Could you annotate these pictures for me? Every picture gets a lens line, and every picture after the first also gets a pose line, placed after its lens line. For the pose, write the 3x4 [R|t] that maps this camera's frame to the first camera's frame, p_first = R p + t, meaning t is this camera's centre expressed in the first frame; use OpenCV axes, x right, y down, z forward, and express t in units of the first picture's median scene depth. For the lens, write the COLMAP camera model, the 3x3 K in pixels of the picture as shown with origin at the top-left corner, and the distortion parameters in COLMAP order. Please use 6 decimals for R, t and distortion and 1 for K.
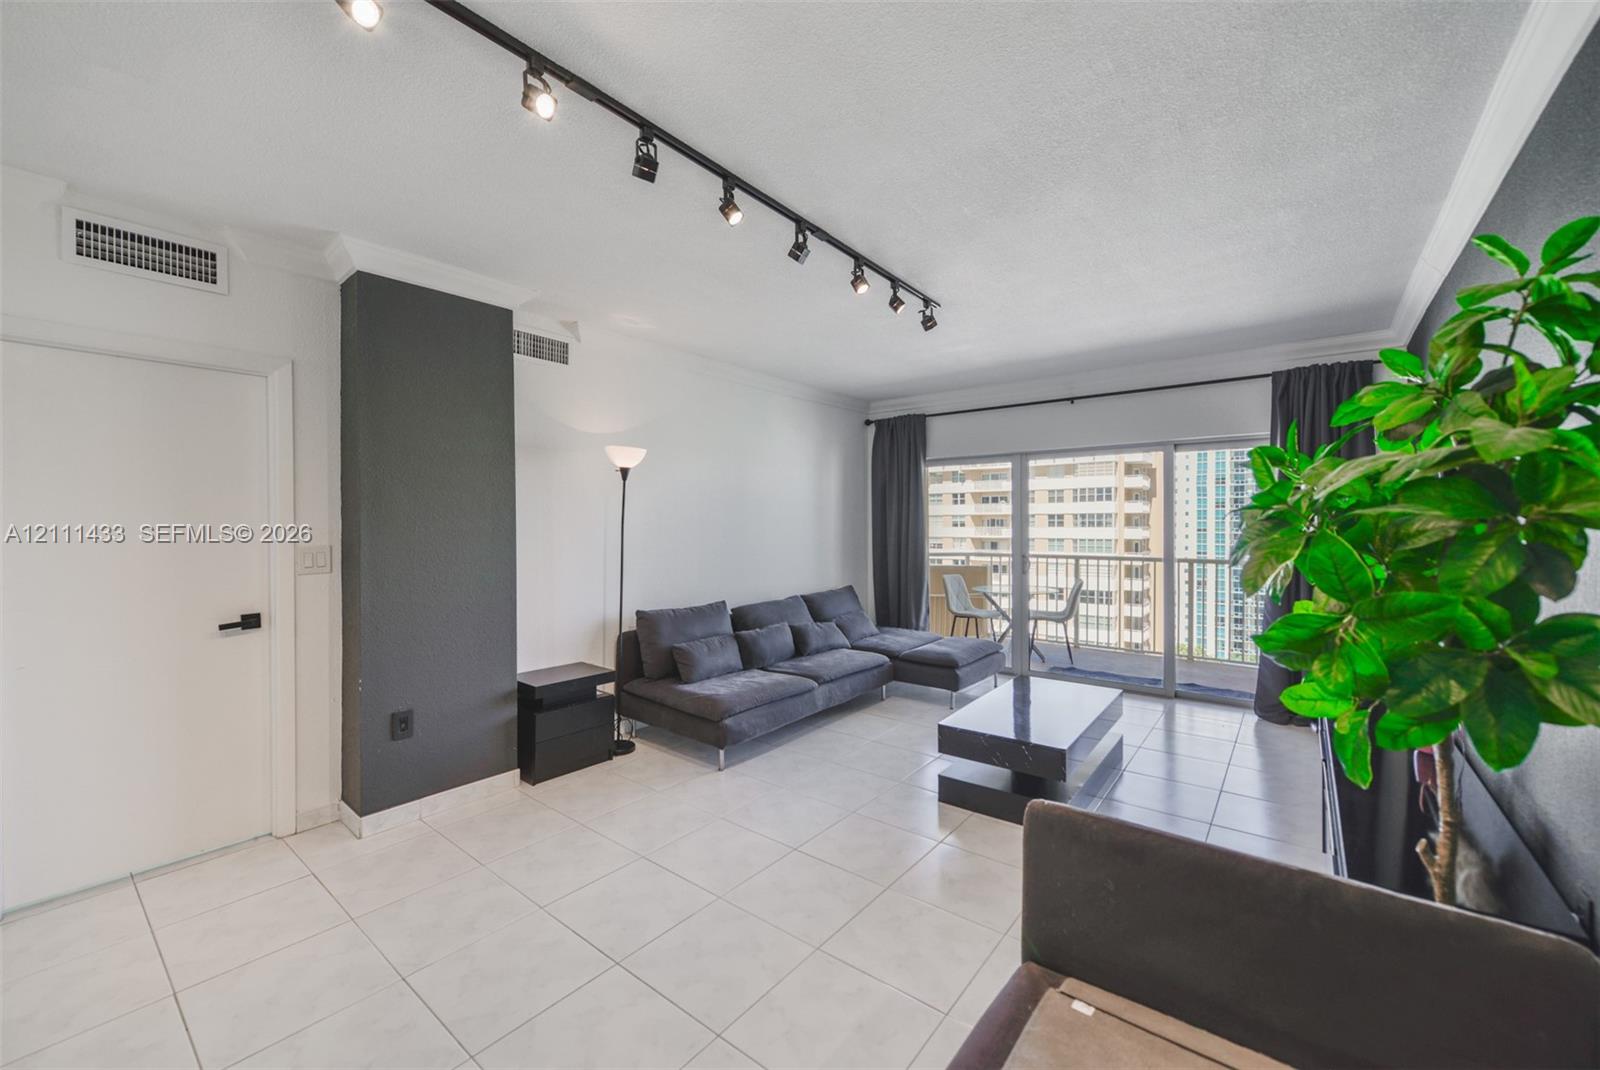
lens RADIAL K [[638.7, 0, 789.8], [0, 638.7, 528.5], [0, 0, 1]] dist [-0.000308, -0.000001]
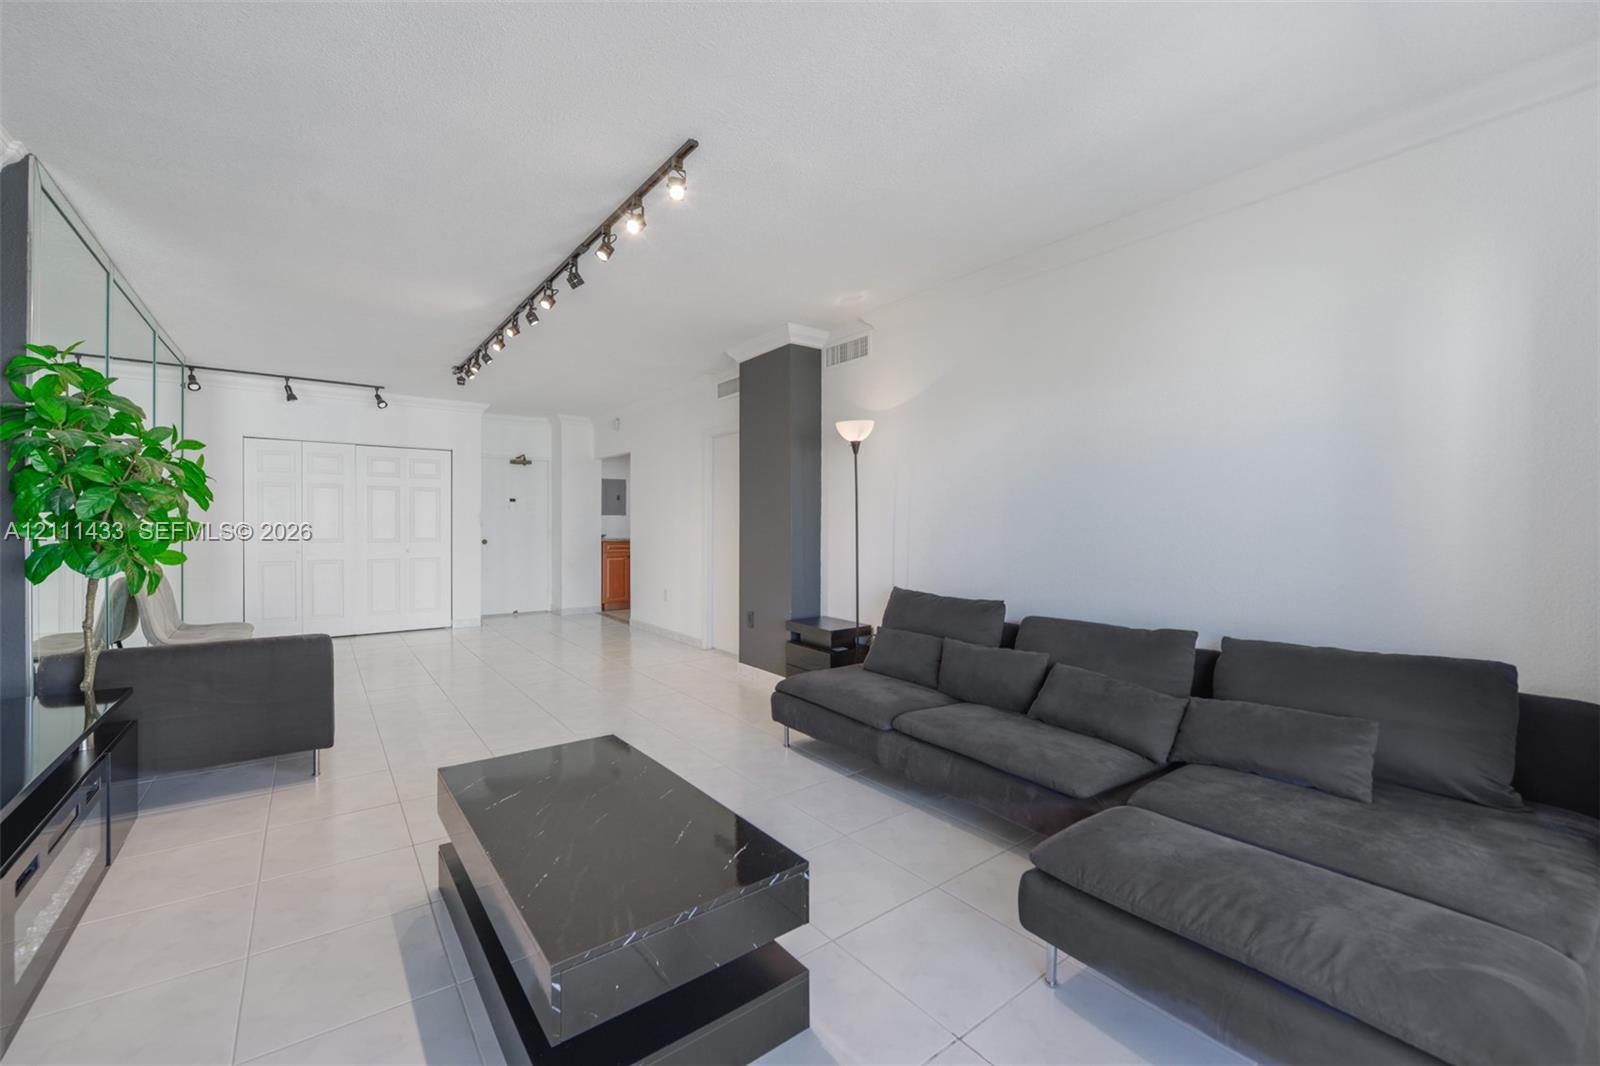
lens RADIAL K [[638.7, 0, 789.8], [0, 638.7, 526.5], [0, 0, 1]] dist [-0.000308, -0.000001]
pose [[-0.246054, 0.003455, -0.969250, 0.767055], [-0.010340, 0.999927, 0.006190, 0.036585], [0.969201, 0.011545, -0.246001, 1.152089]]
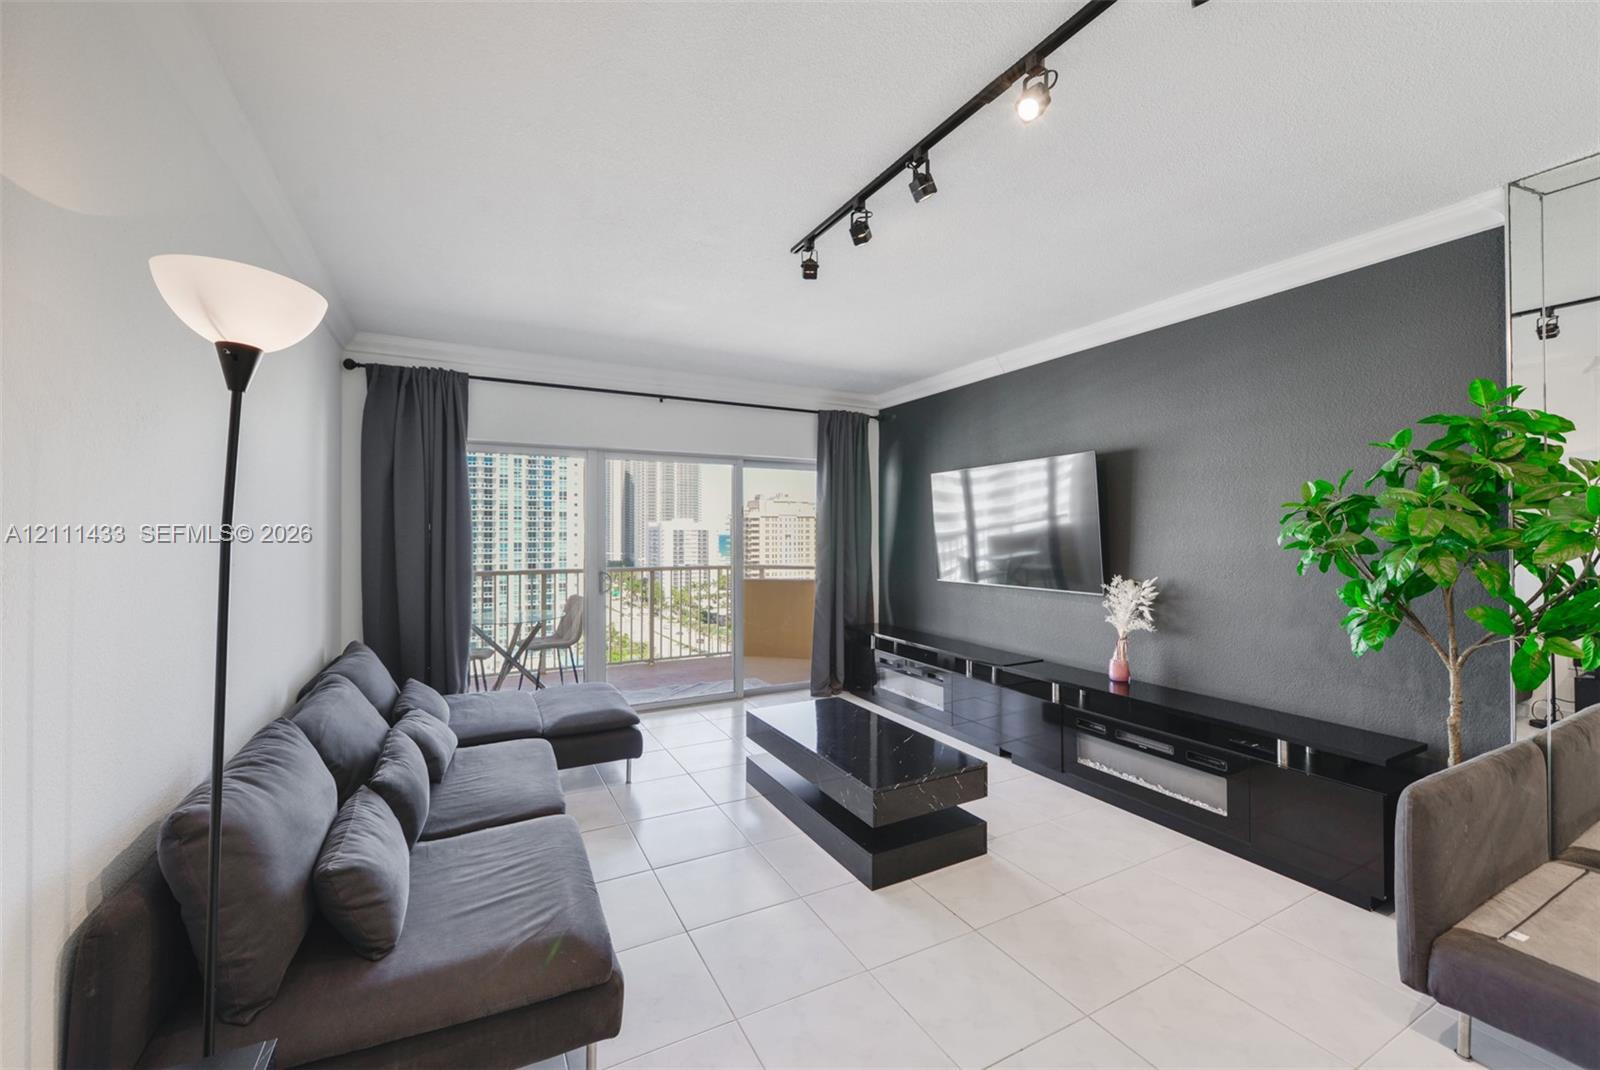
lens RADIAL K [[630.8, 0, 800.0], [0, 630.8, 535.0], [0, 0, 1]] dist [0.000177, 0.000009]
pose [[0.397145, -0.002664, 0.917752, -0.422013], [0.007813, 0.999969, -0.000478, -0.006316], [-0.917723, 0.007360, 0.397153, 0.648827]]
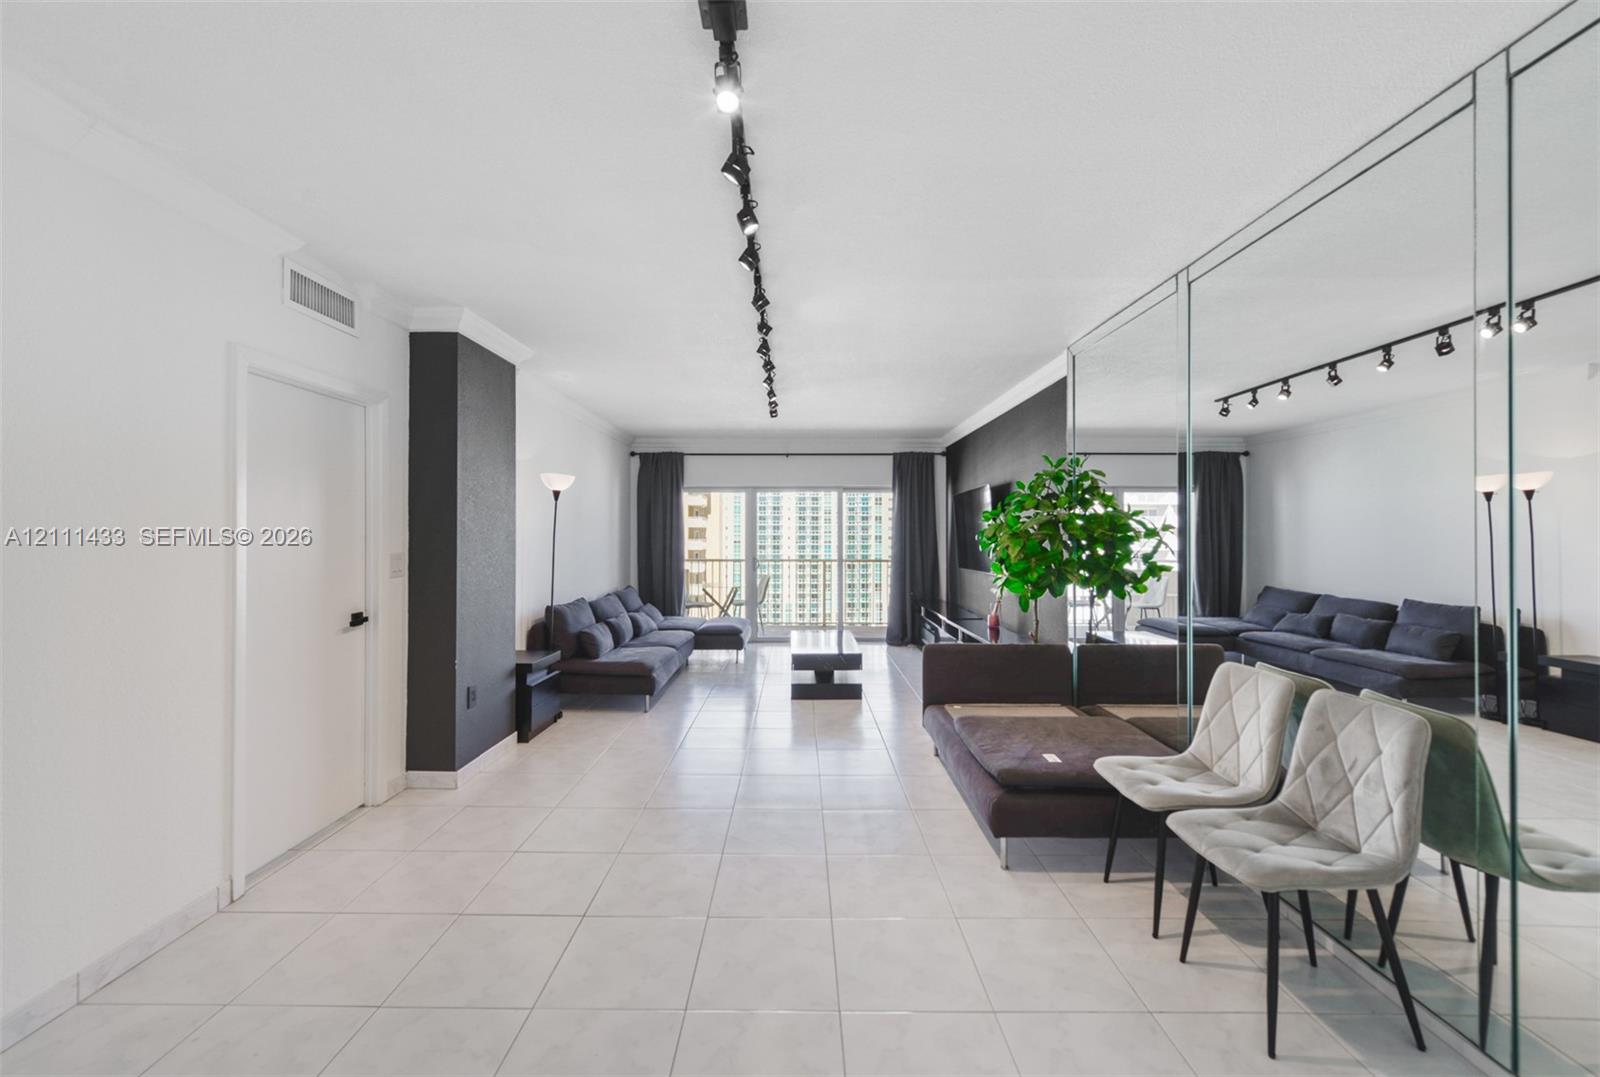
lens RADIAL K [[636.1, 0, 804.1], [0, 636.1, 532.6], [0, 0, 1]] dist [0.000291, -0.000010]
pose [[0.776769, 0.006303, 0.629754, -0.668578], [0.001730, 0.999925, -0.012142, 0.003512], [-0.629784, 0.010521, 0.776699, -0.280628]]
